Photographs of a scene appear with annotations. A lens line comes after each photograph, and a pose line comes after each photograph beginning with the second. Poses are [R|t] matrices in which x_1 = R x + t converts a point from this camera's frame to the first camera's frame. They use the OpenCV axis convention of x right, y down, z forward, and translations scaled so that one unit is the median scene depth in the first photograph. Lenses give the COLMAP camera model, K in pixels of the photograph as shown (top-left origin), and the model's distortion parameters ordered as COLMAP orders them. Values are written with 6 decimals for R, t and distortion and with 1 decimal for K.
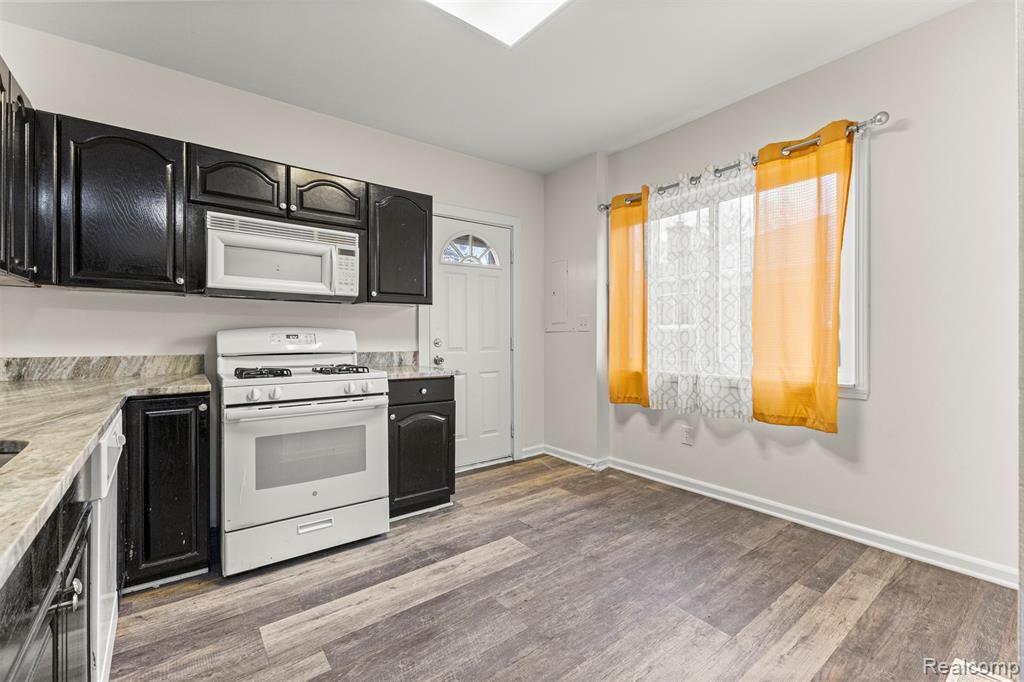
lens RADIAL K [[440.6, 0, 514.3], [0, 440.6, 335.1], [0, 0, 1]] dist [0.000664, -0.000477]
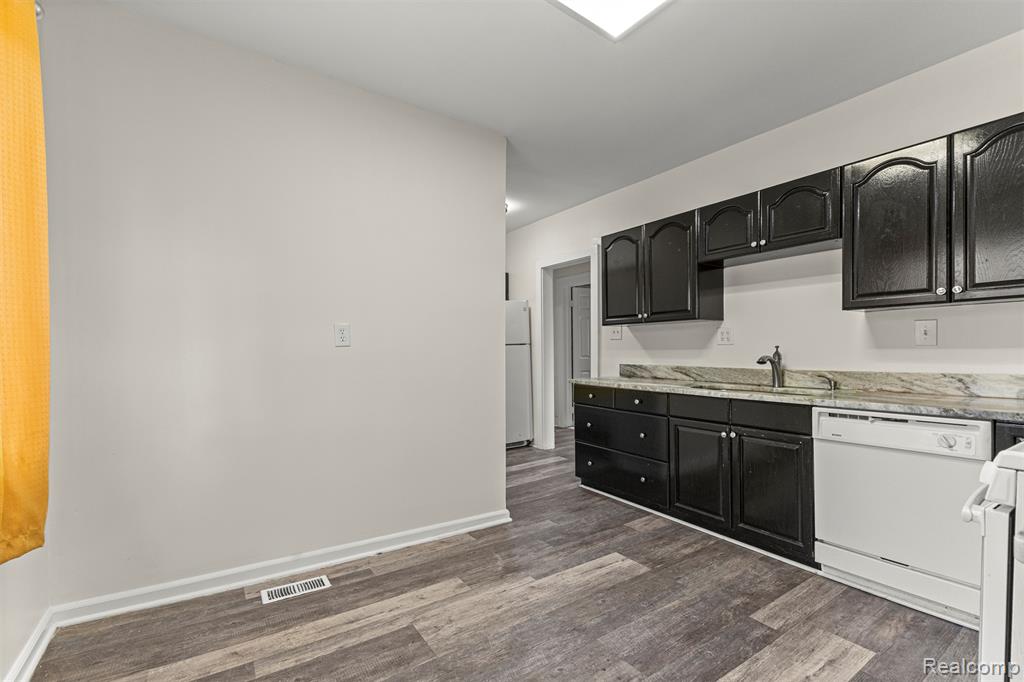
lens RADIAL K [[440.6, 0, 507.3], [0, 440.6, 354.7], [0, 0, 1]] dist [0.000664, -0.000477]
pose [[-0.996931, 0.011233, 0.077479, 0.110630], [0.012054, 0.999876, 0.010141, -0.010321], [-0.077356, 0.011043, -0.996942, 1.481345]]
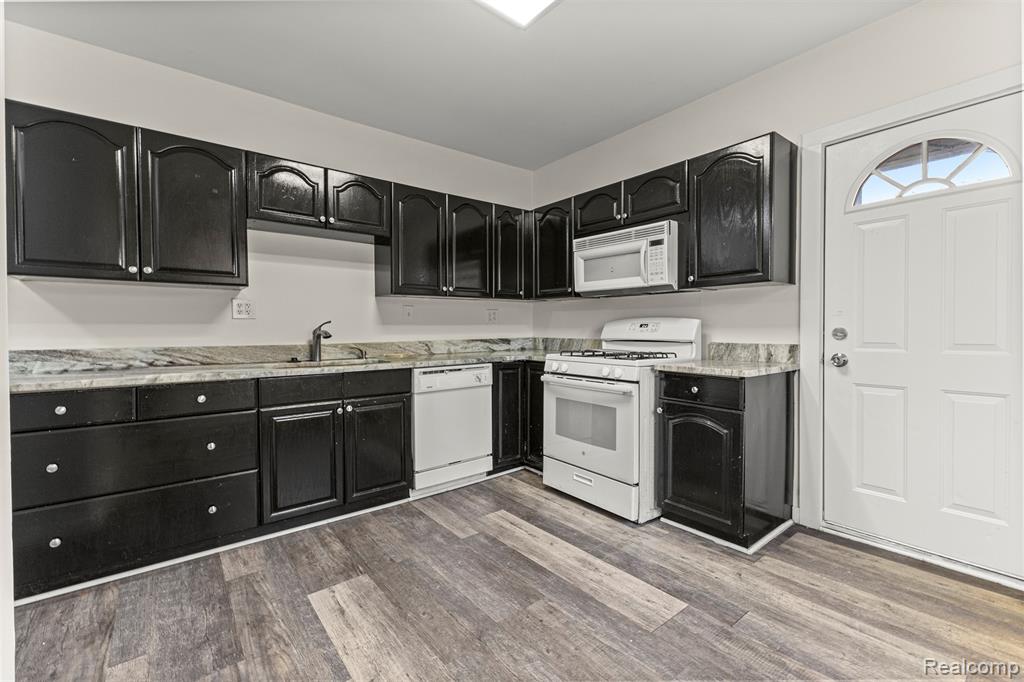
lens RADIAL K [[440.6, 0, 513.0], [0, 440.6, 330.9], [0, 0, 1]] dist [0.000664, -0.000477]
pose [[0.010581, 0.008371, -0.999909, 0.730683], [0.005101, 0.999951, 0.008426, 0.006600], [0.999931, -0.005190, 0.010538, 0.749733]]
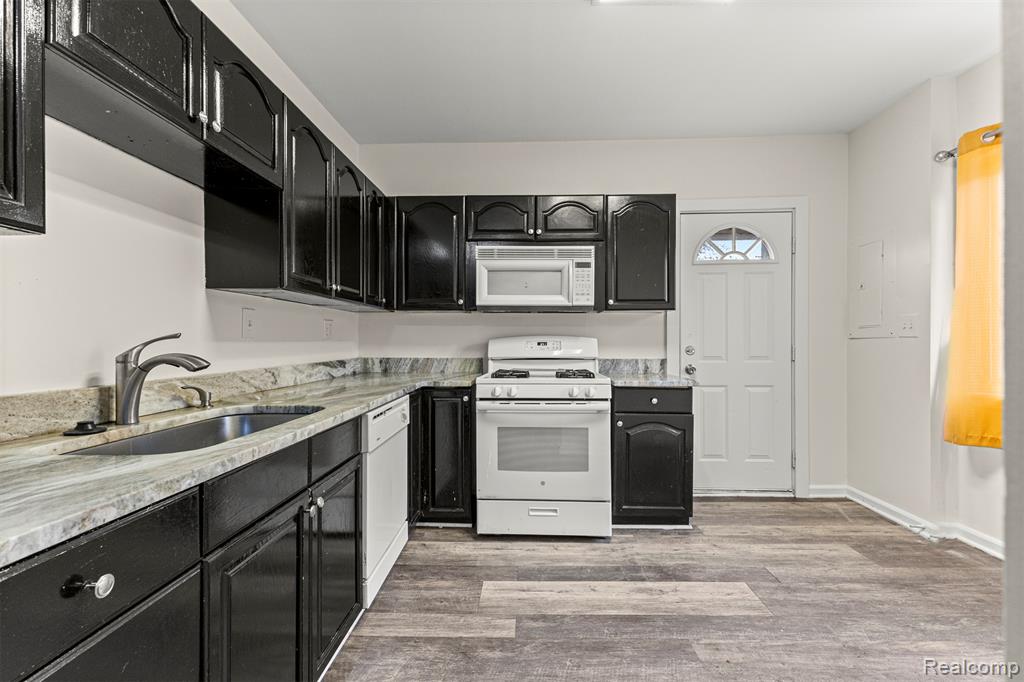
lens RADIAL K [[440.6, 0, 514.2], [0, 440.6, 341.6], [0, 0, 1]] dist [0.000664, -0.000477]
pose [[0.770569, -0.000801, -0.637357, 0.197575], [0.000323, 1.000000, -0.000867, -0.001691], [0.637357, 0.000462, 0.770568, 0.079642]]
